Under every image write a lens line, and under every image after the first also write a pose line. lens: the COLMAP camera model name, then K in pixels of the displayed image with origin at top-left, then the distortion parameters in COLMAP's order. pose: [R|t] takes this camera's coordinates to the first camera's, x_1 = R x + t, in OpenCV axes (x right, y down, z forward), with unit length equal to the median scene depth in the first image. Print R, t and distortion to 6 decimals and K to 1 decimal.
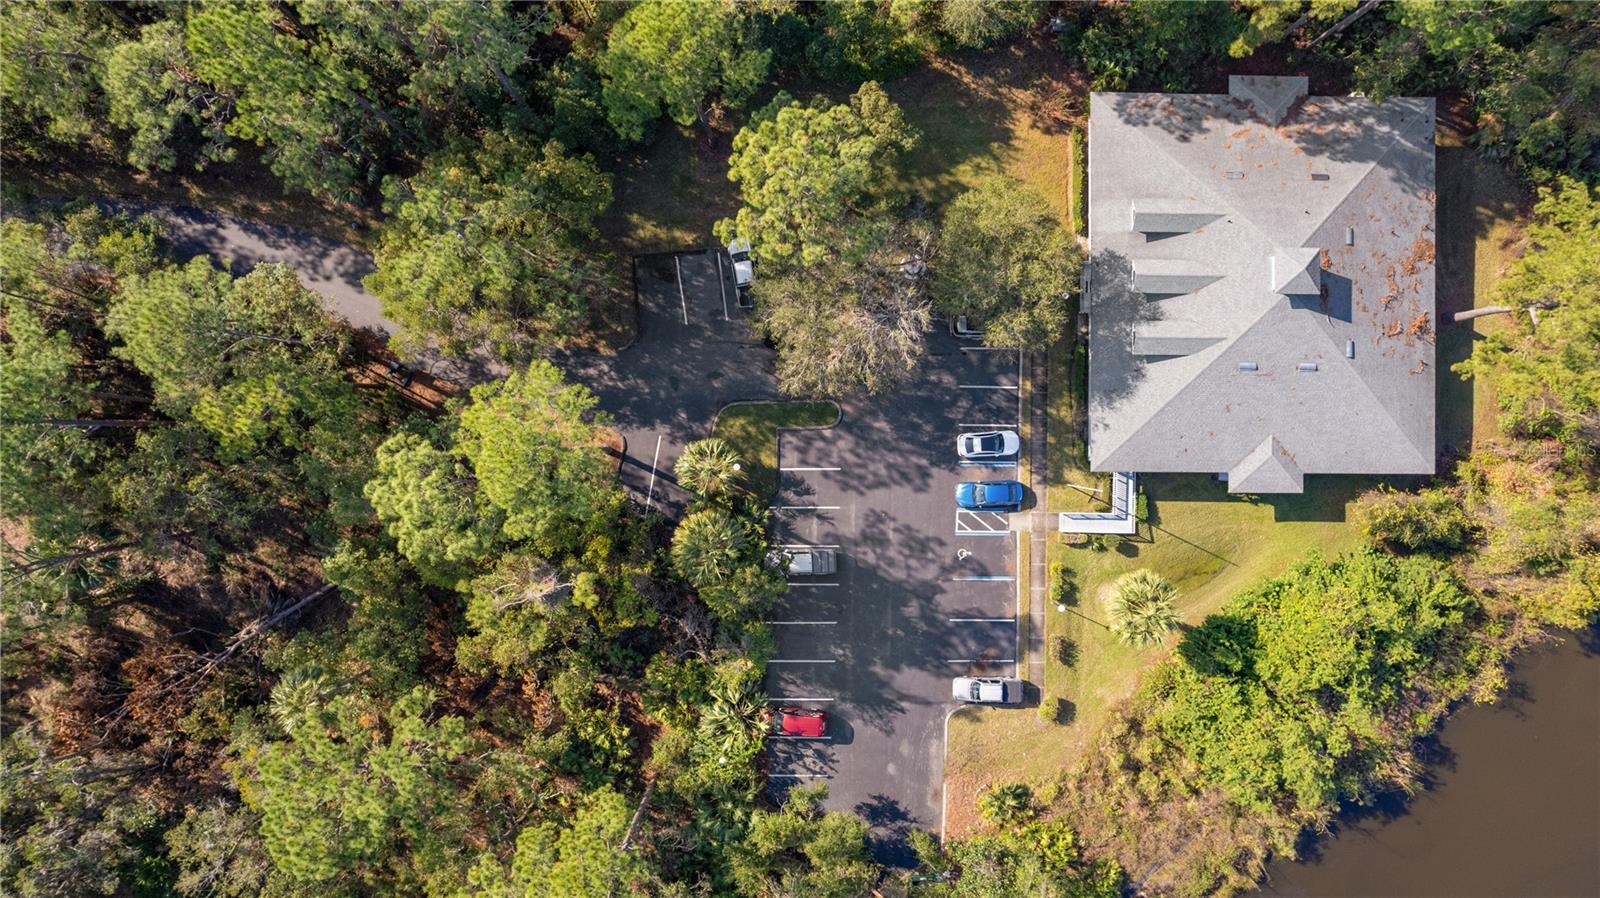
lens RADIAL K [[1033.8, 0, 813.9], [0, 1033.8, 445.4], [0, 0, 1]] dist [-0.071414, 0.058229]
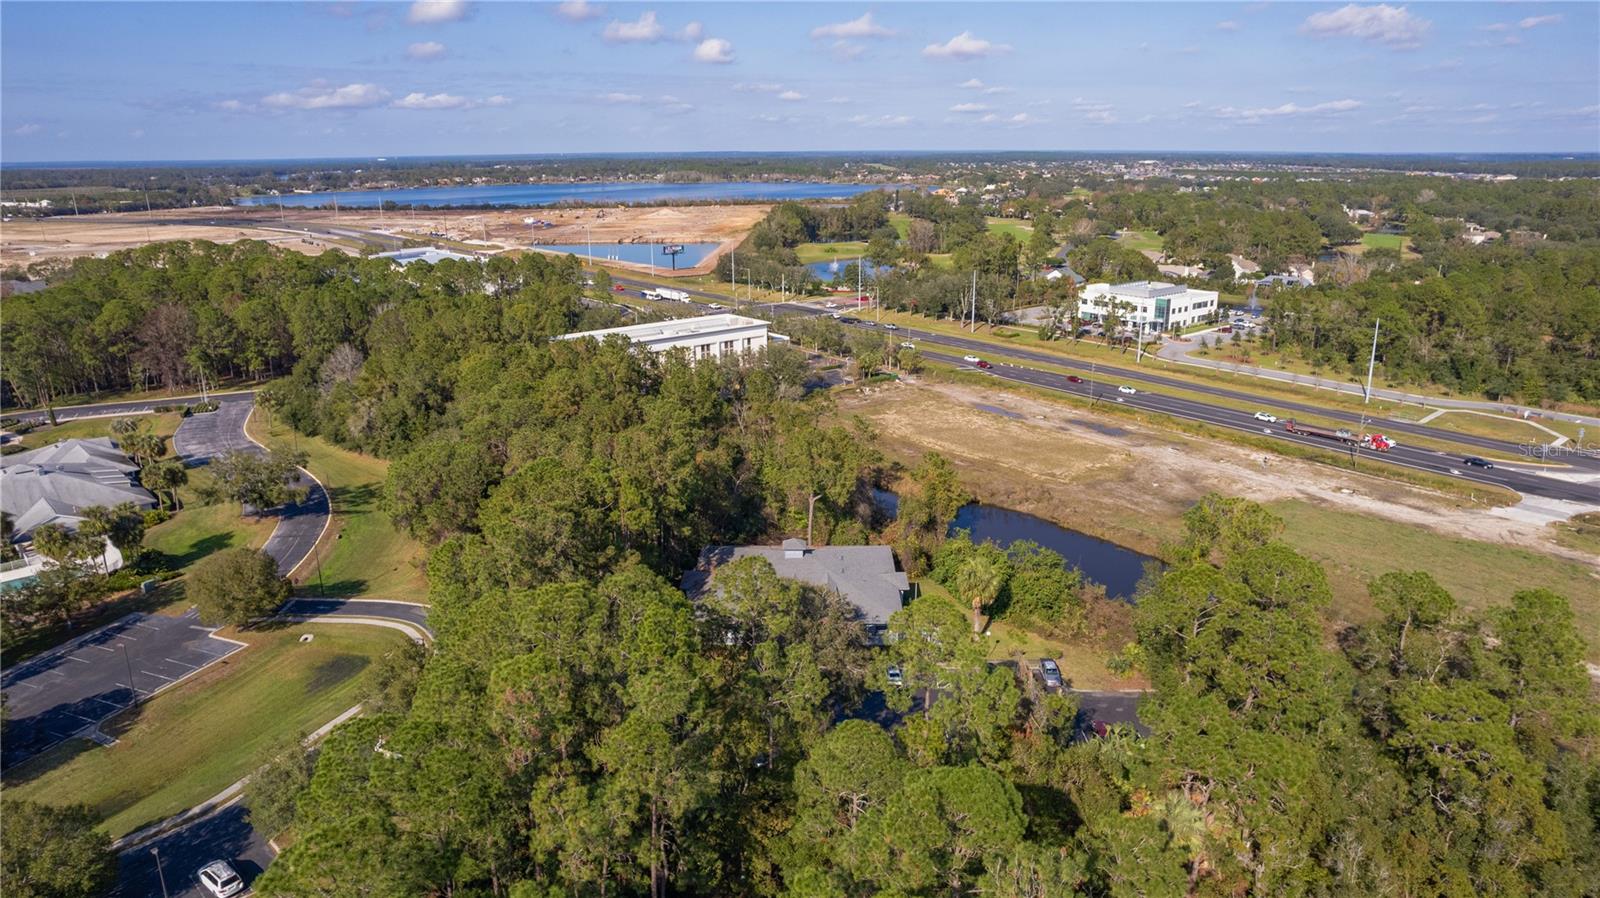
lens RADIAL K [[1033.8, 0, 798.6], [0, 1033.8, 449.3], [0, 0, 1]] dist [-0.071414, 0.058229]
pose [[0.010629, -0.276426, 0.960976, -1.243204], [0.999897, 0.012254, -0.007534, -0.136655], [-0.009693, 0.960957, 0.276527, 0.251349]]
